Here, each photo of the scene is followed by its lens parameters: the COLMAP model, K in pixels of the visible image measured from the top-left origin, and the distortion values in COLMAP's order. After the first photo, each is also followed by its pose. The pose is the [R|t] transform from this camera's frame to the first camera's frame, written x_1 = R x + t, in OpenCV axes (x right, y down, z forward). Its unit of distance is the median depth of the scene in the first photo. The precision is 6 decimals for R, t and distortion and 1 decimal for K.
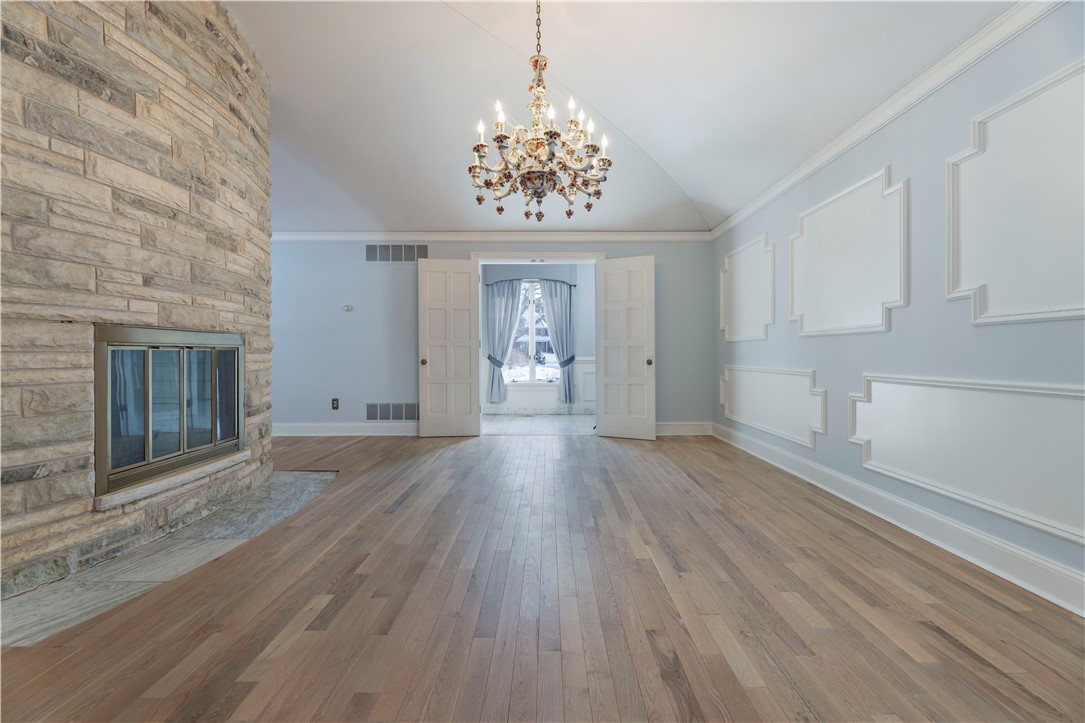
lens RADIAL K [[442.5, 0, 556.7], [0, 442.5, 359.1], [0, 0, 1]] dist [0.000758, -0.000142]
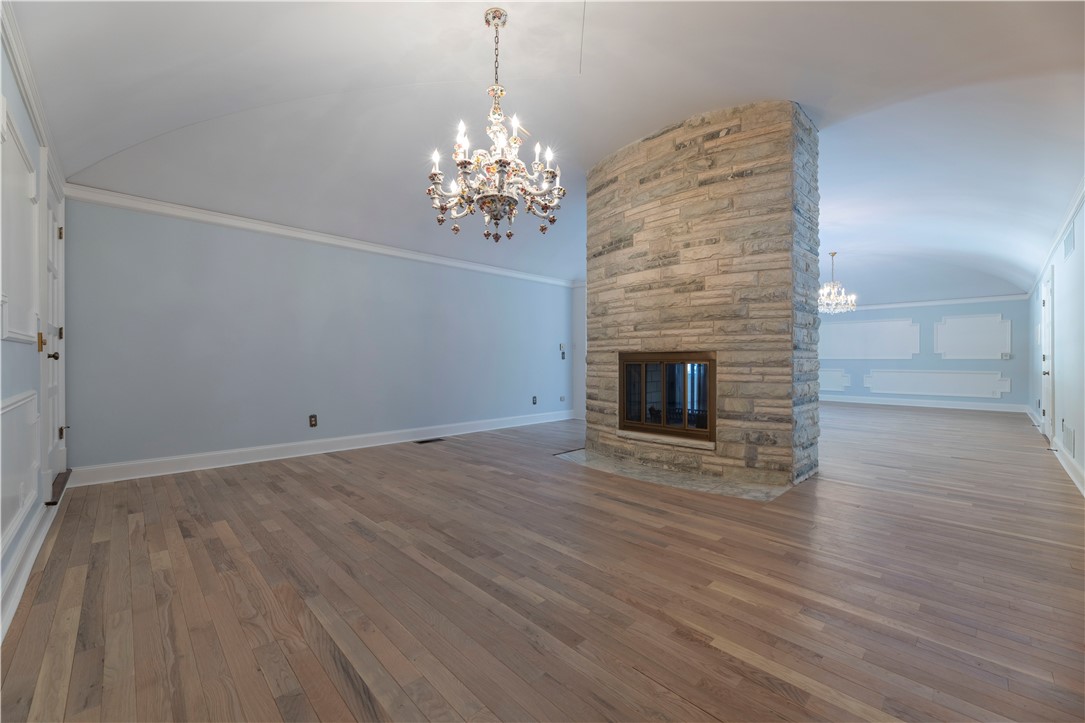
lens RADIAL K [[442.5, 0, 533.9], [0, 442.5, 368.0], [0, 0, 1]] dist [0.000758, -0.000142]
pose [[-0.744775, 0.009496, -0.667248, 0.603203], [-0.010565, 0.999606, 0.026019, -0.041041], [0.667232, 0.026428, -0.744381, 1.859361]]
